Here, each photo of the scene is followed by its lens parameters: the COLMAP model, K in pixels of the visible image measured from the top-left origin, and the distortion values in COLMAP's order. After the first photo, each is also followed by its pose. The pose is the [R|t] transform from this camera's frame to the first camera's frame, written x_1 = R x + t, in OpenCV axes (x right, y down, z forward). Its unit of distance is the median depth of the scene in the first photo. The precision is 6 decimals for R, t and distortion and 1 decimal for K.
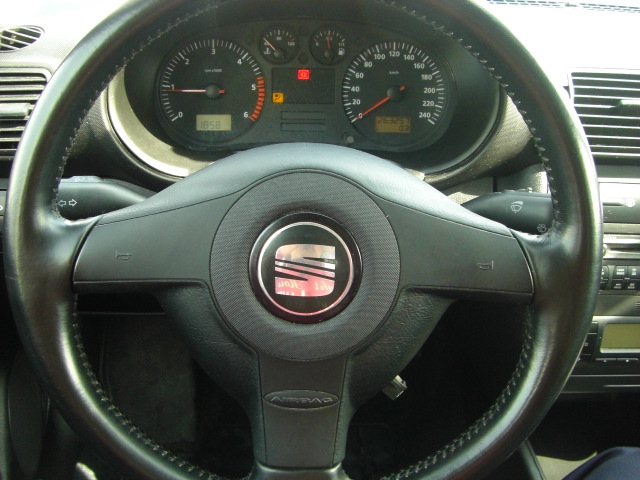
lens RADIAL K [[710.5, 0, 306.1], [0, 710.5, 238.3], [0, 0, 1]] dist [-0.149592, 0.047454]
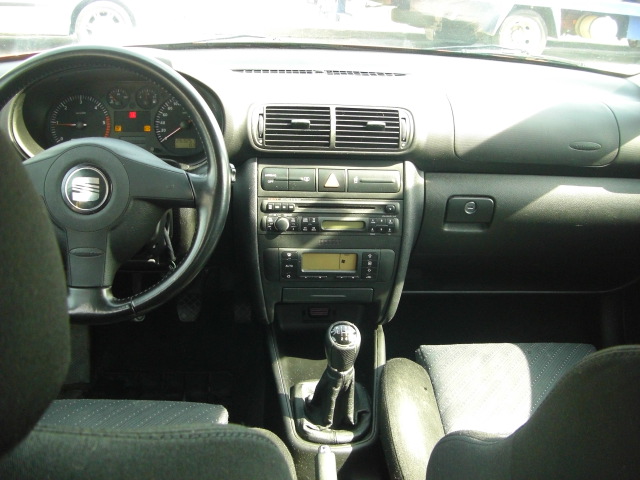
lens RADIAL K [[710.5, 0, 306.1], [0, 710.5, 238.3], [0, 0, 1]] dist [-0.149592, 0.047454]
pose [[0.999067, -0.008130, 0.042419, 0.373994], [0.012737, 0.993906, -0.109493, 0.281767], [-0.041271, 0.109931, 0.993082, -0.739149]]
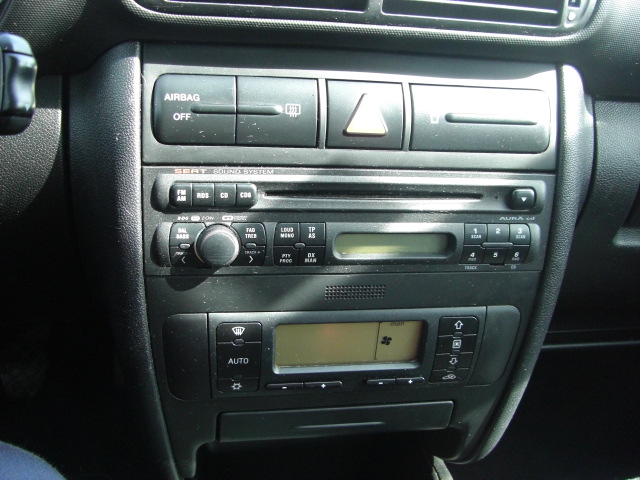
lens RADIAL K [[710.5, 0, 306.1], [0, 710.5, 238.3], [0, 0, 1]] dist [-0.149592, 0.047454]
pose [[0.984714, -0.023632, 0.172566, 0.360626], [0.030536, 0.998831, -0.037462, 0.074323], [-0.171479, 0.042158, 0.984285, 0.401087]]
